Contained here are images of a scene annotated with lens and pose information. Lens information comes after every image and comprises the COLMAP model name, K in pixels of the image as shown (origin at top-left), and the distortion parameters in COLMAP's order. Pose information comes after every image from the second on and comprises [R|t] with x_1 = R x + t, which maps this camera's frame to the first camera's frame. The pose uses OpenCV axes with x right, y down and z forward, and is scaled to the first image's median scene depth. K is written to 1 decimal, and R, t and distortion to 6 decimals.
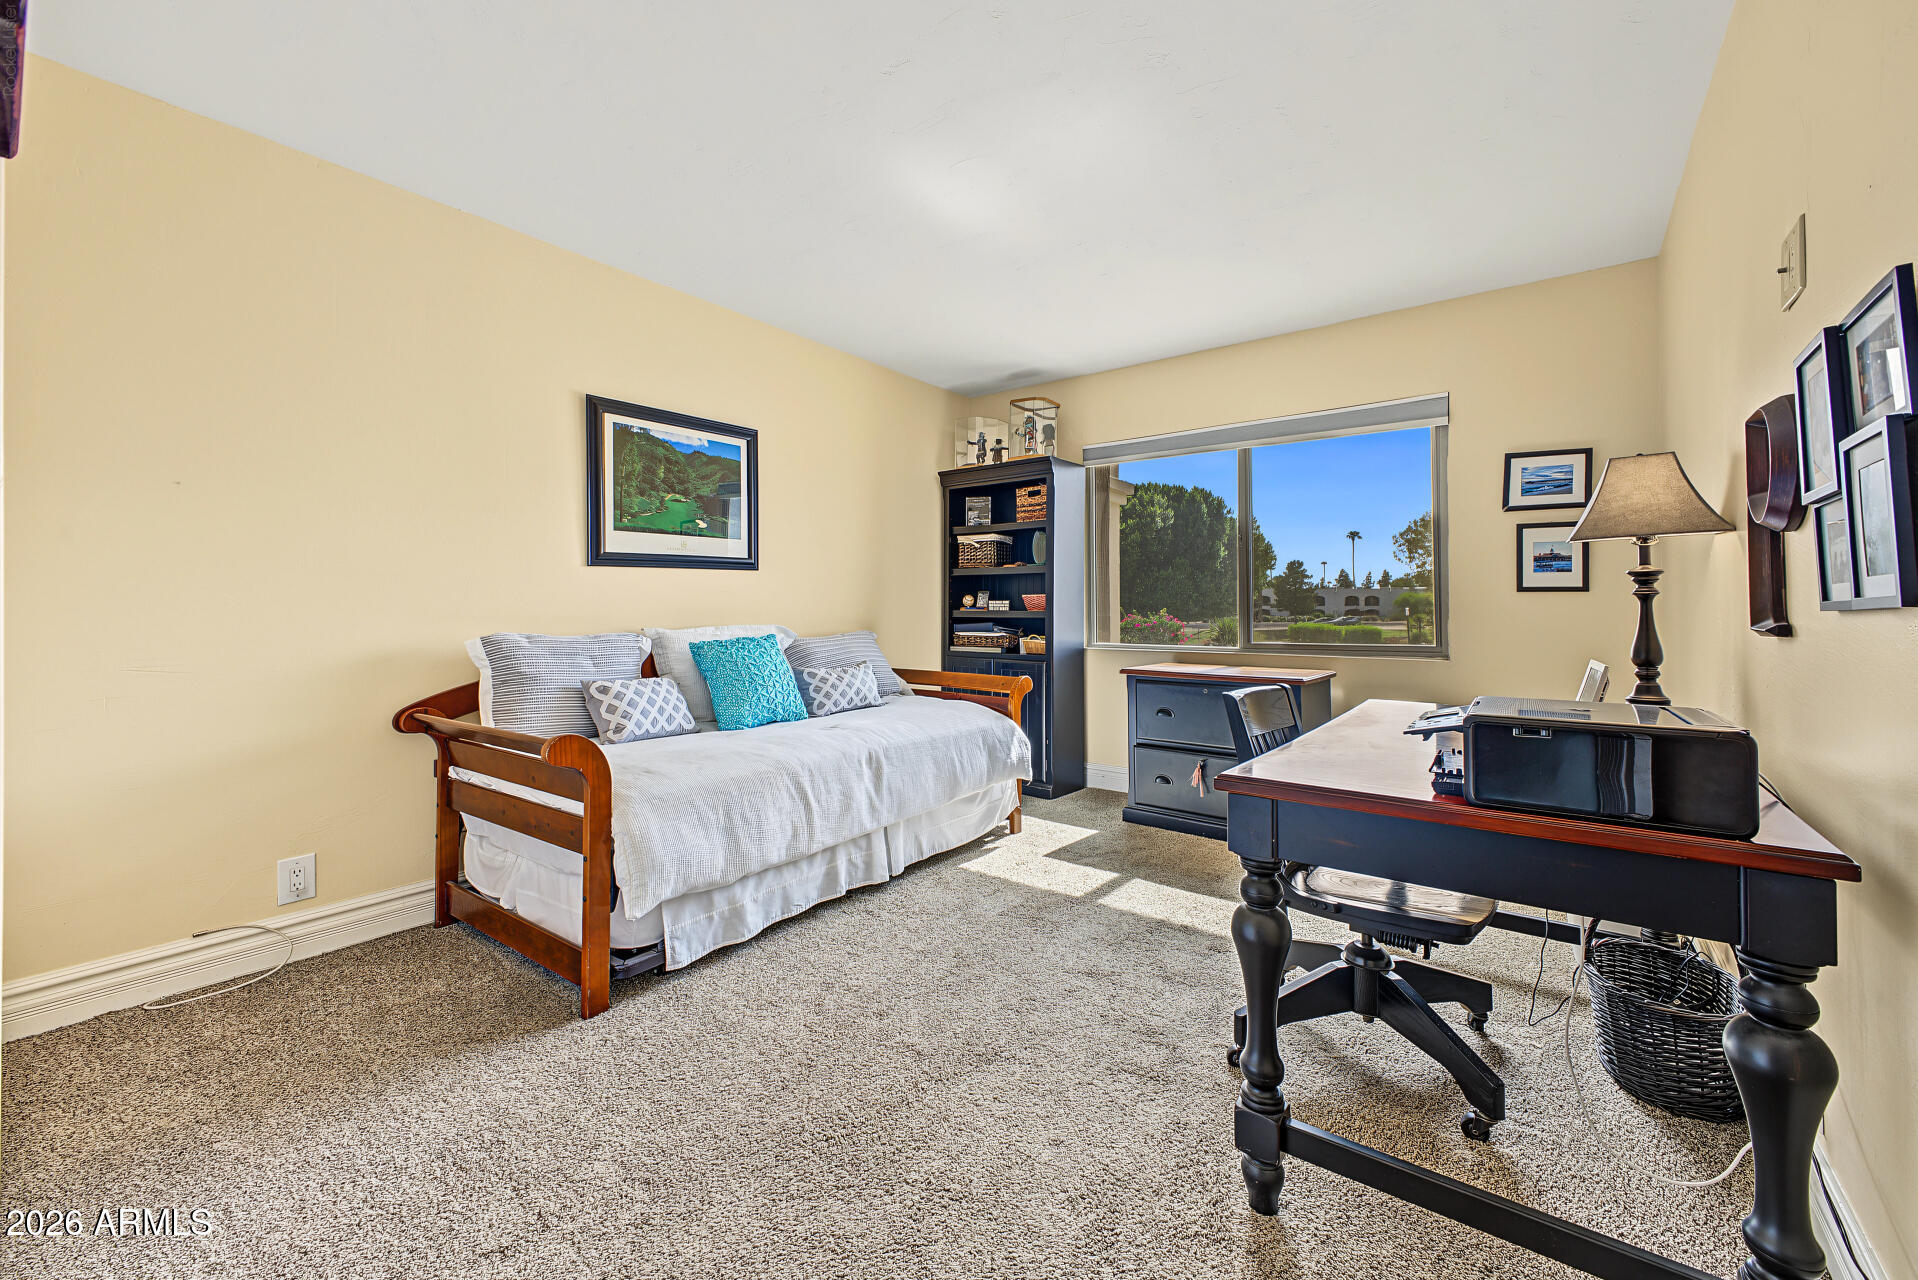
lens RADIAL K [[763.5, 0, 965.2], [0, 763.5, 602.8], [0, 0, 1]] dist [0.015763, -0.004021]
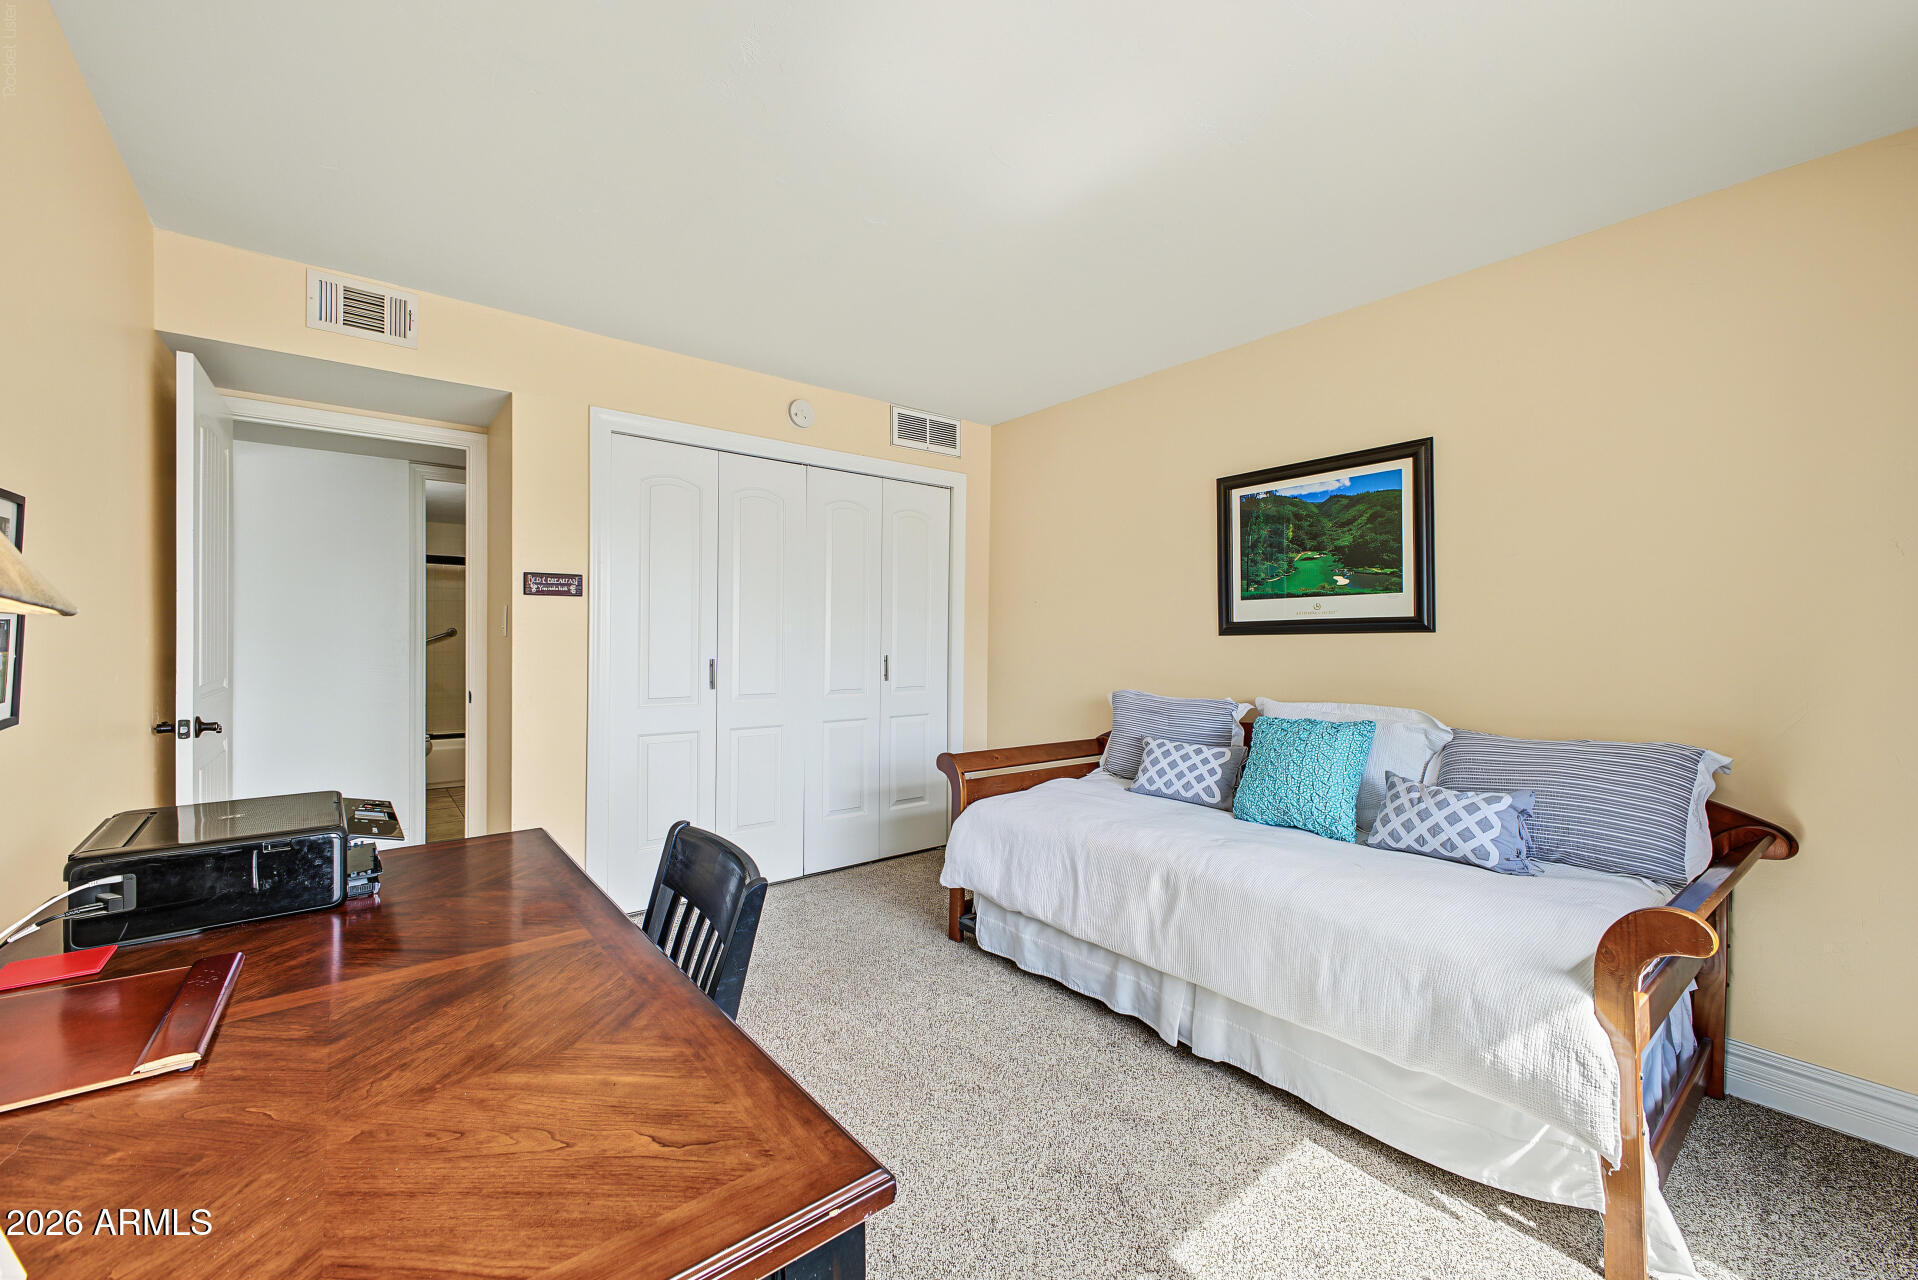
lens RADIAL K [[763.5, 0, 959.3], [0, 763.5, 635.7], [0, 0, 1]] dist [0.015763, -0.004021]
pose [[-0.243391, 0.001336, -0.969927, 0.633129], [-0.000119, 0.999999, 0.001408, -0.047814], [0.969928, 0.000458, -0.243391, 0.878039]]
